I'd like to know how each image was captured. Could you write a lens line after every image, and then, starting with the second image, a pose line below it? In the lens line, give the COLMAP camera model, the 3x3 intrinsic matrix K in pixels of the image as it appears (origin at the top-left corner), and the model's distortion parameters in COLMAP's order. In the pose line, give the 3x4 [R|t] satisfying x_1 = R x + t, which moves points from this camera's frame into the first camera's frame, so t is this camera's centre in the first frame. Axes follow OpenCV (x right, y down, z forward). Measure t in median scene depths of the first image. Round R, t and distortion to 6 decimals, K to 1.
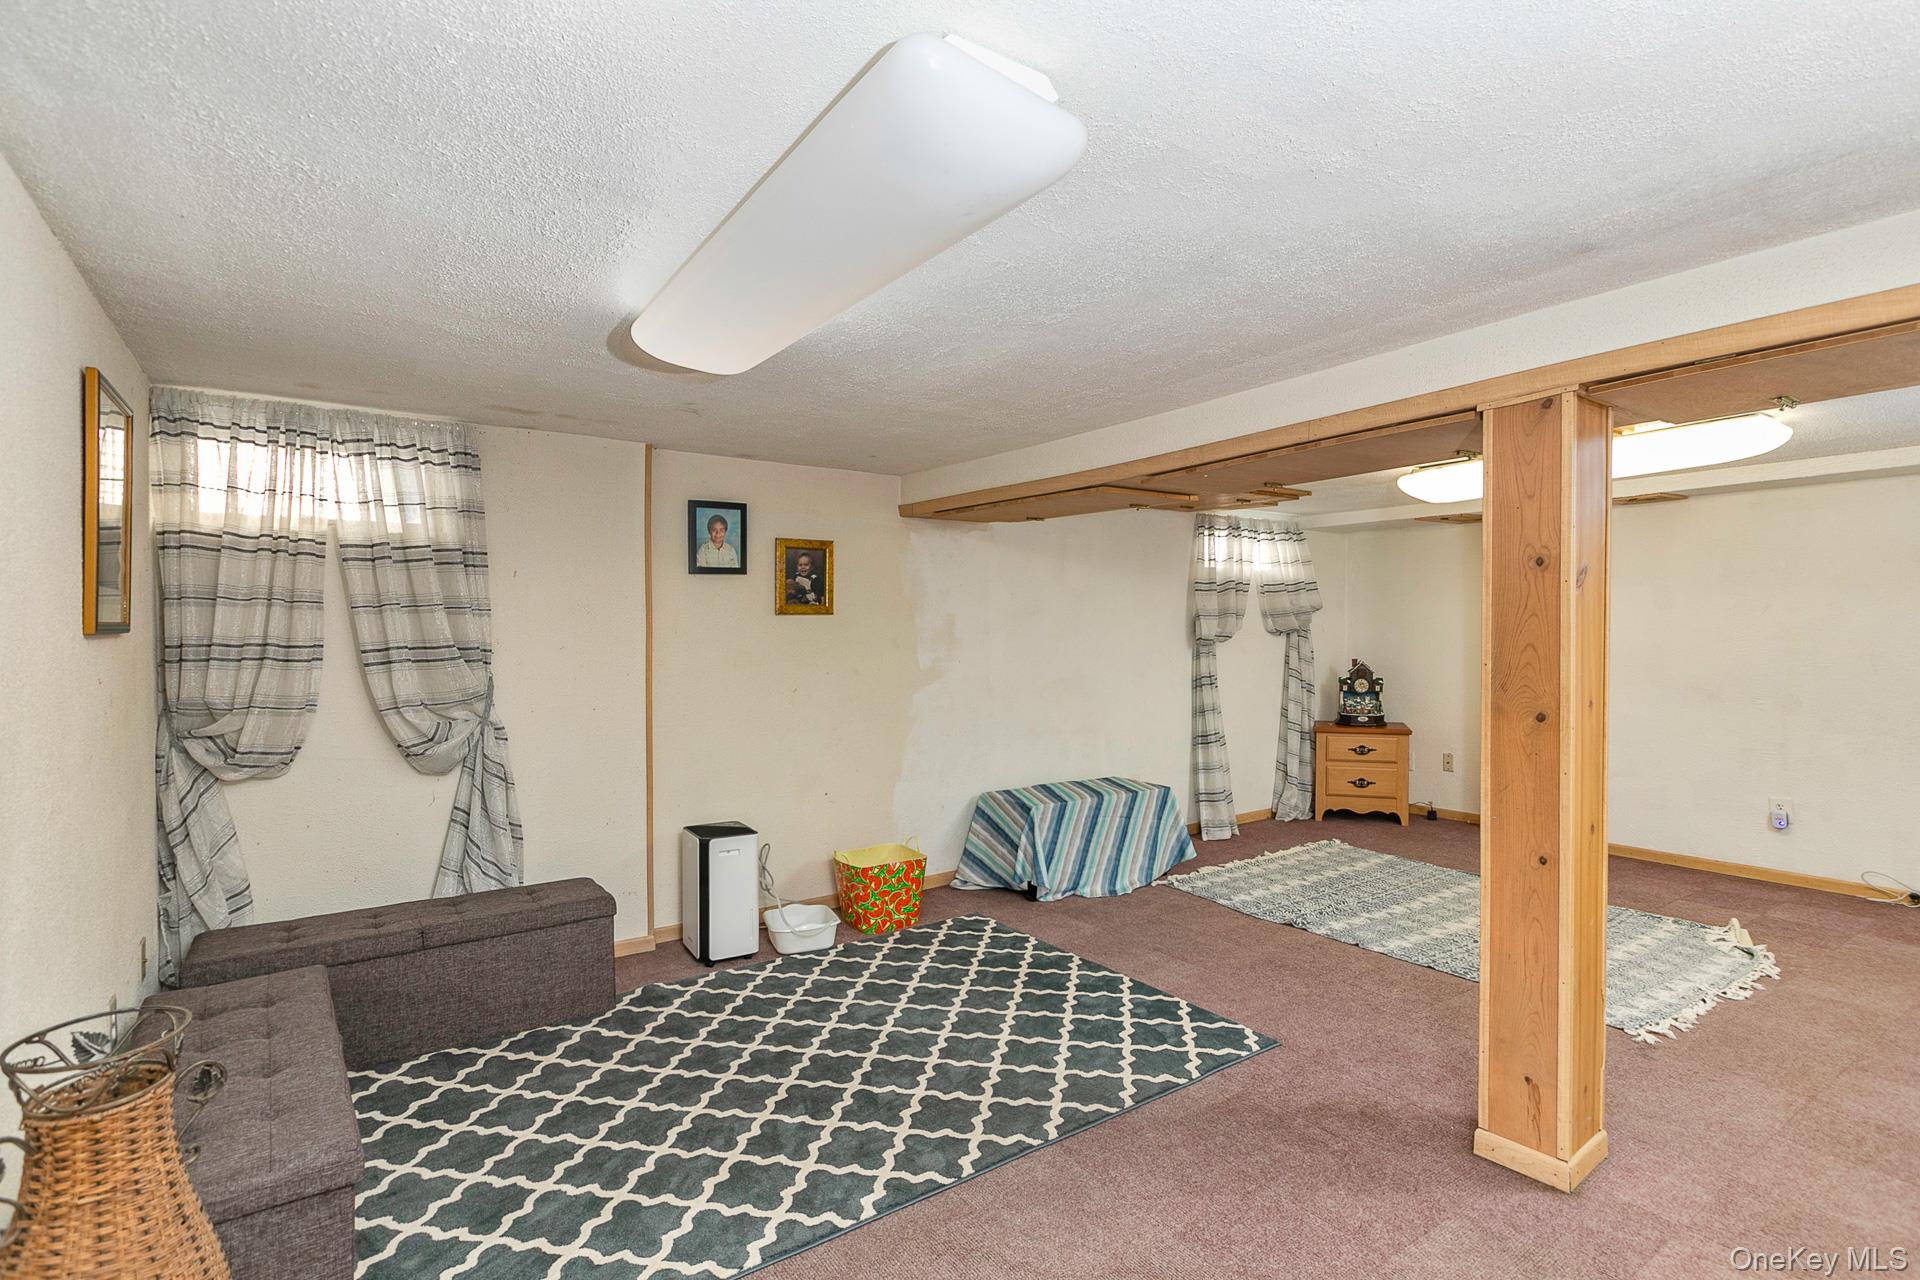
lens RADIAL K [[914.8, 0, 964.8], [0, 914.8, 624.5], [0, 0, 1]] dist [0.000807, -0.000402]
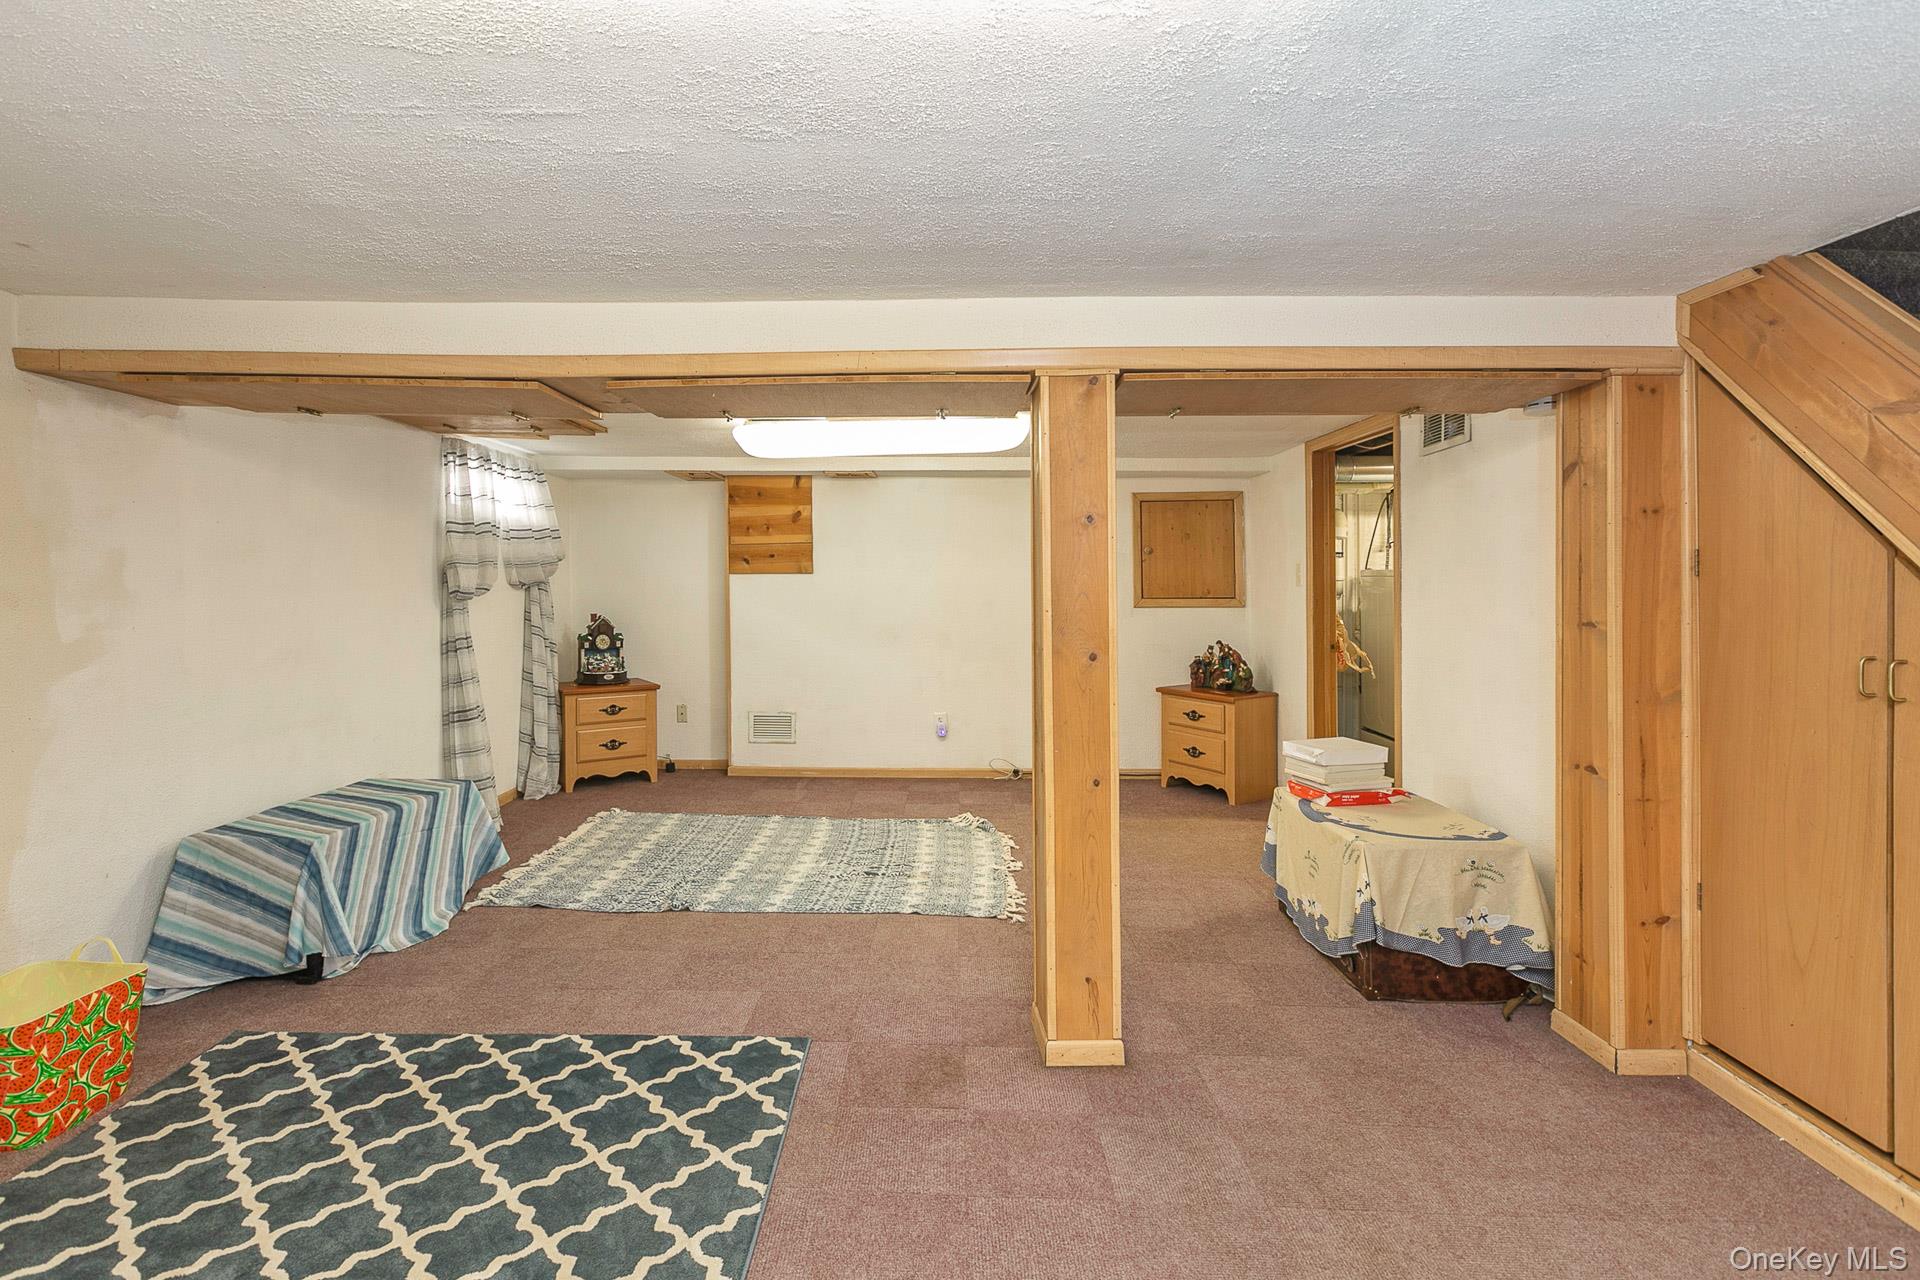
lens RADIAL K [[924.7, 0, 956.9], [0, 924.7, 584.0], [0, 0, 1]] dist [0.002838, -0.000140]
pose [[0.594197, 0.007505, 0.804285, -0.176384], [-0.010360, 0.999945, -0.001677, 0.007088], [-0.804253, -0.007336, 0.594242, 0.204704]]
